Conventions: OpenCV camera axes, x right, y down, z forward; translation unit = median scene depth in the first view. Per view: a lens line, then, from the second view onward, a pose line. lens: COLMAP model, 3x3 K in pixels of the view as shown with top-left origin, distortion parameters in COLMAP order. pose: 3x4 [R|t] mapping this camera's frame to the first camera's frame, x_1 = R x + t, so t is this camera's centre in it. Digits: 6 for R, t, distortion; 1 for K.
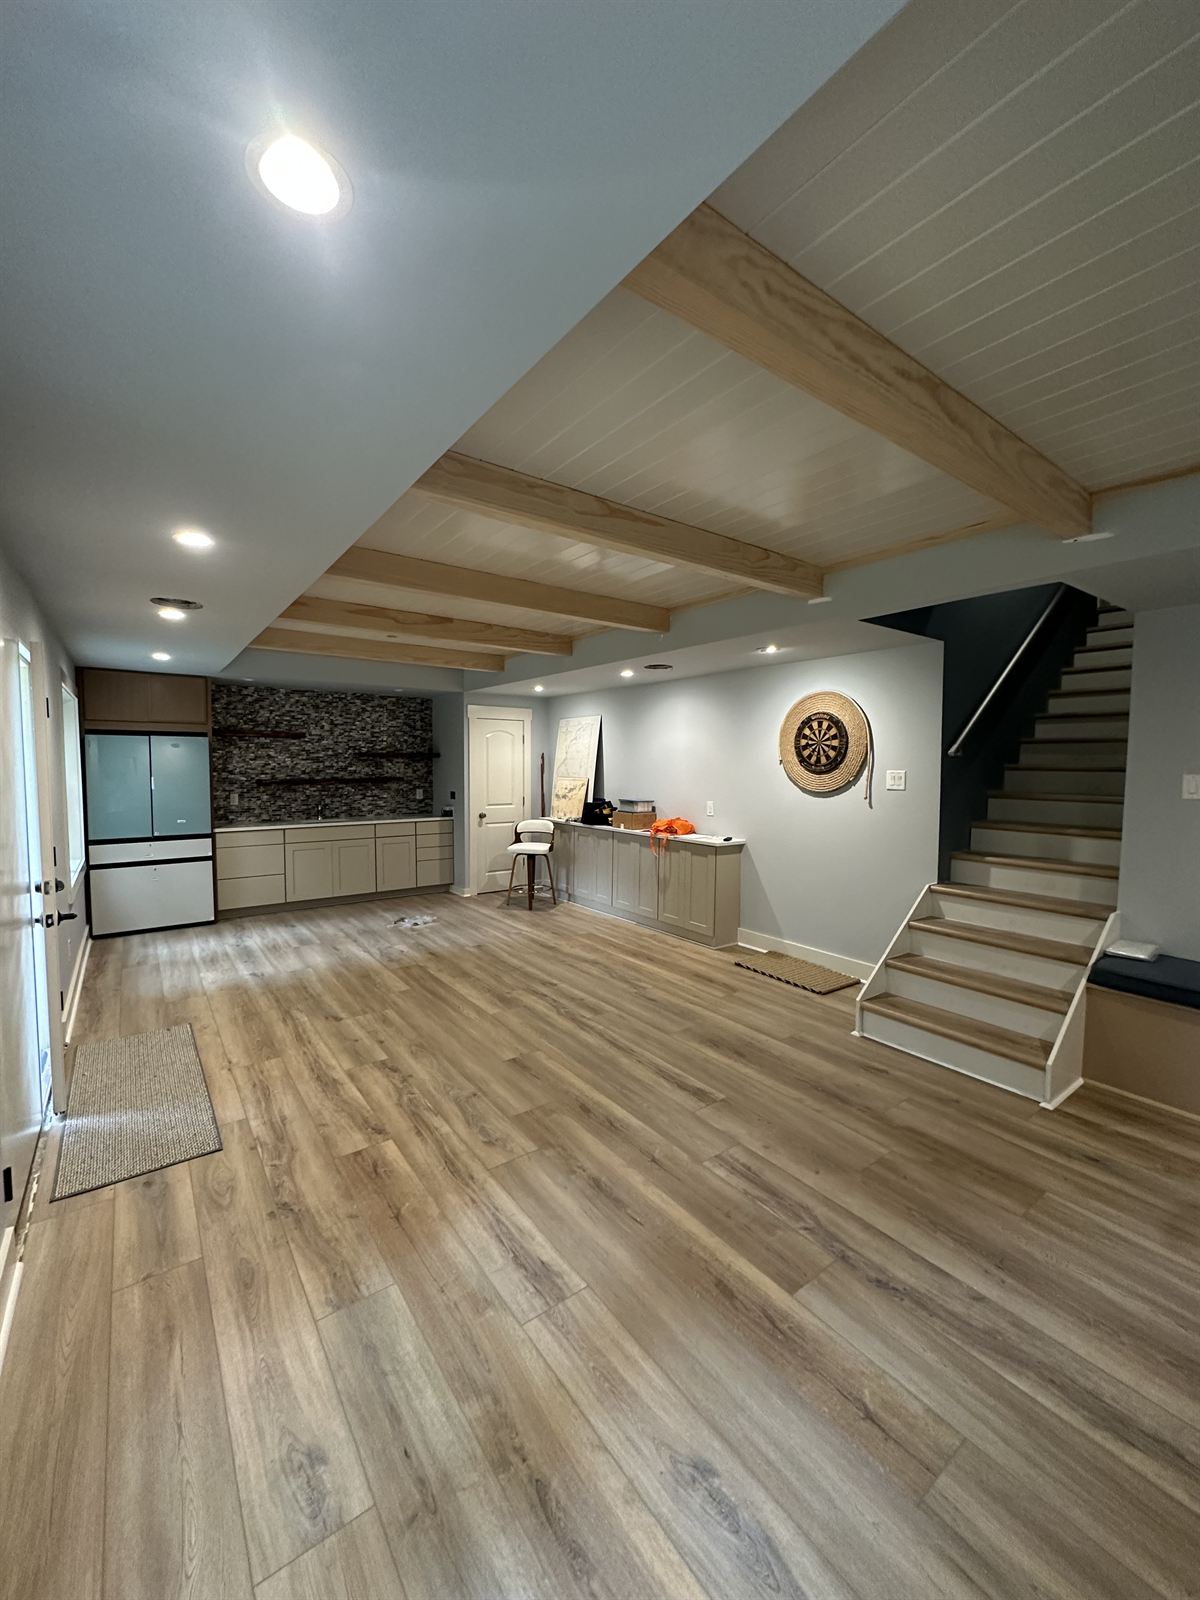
lens RADIAL K [[640.5, 0, 610.8], [0, 640.5, 803.1], [0, 0, 1]] dist [0.001151, 0.000193]
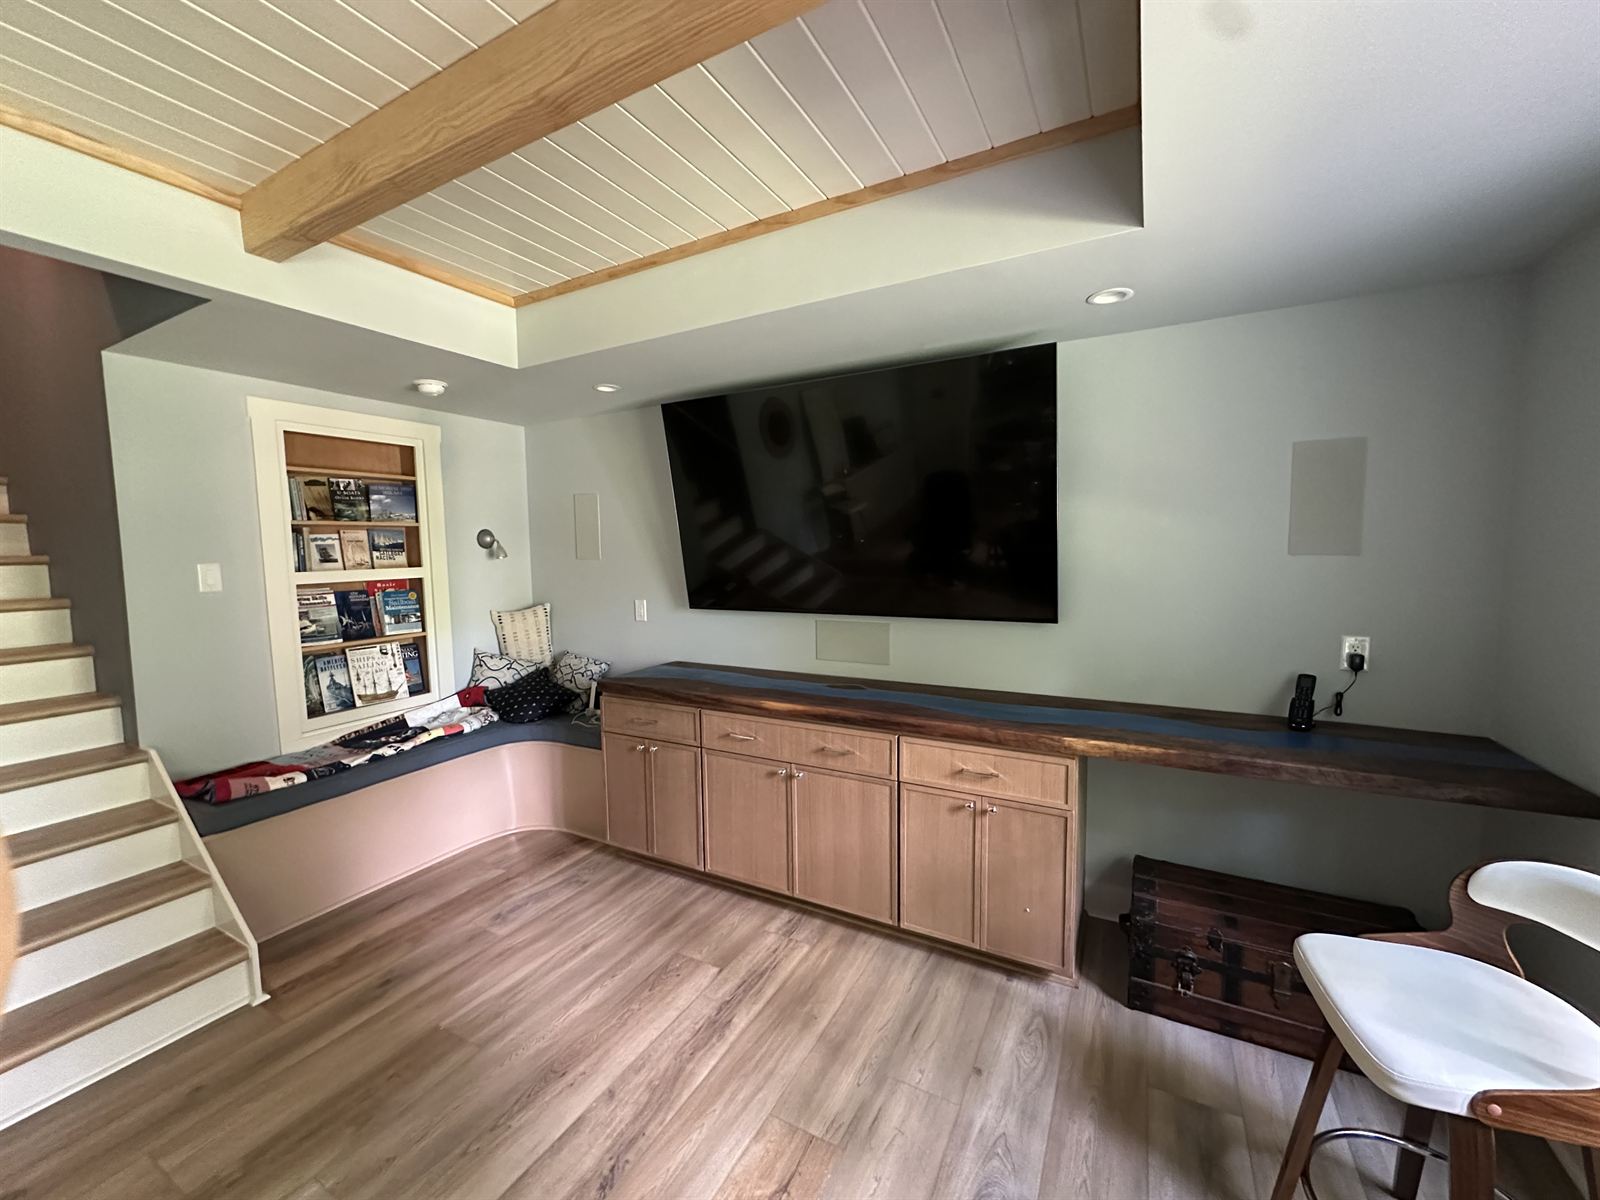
lens RADIAL K [[640.5, 0, 811.2], [0, 640.5, 598.0], [0, 0, 1]] dist [0.001151, 0.000193]
pose [[-0.427305, -0.067970, 0.901549, -0.378176], [0.068137, 0.991913, 0.107078, -0.046429], [-0.901536, 0.107183, -0.419218, 1.080653]]
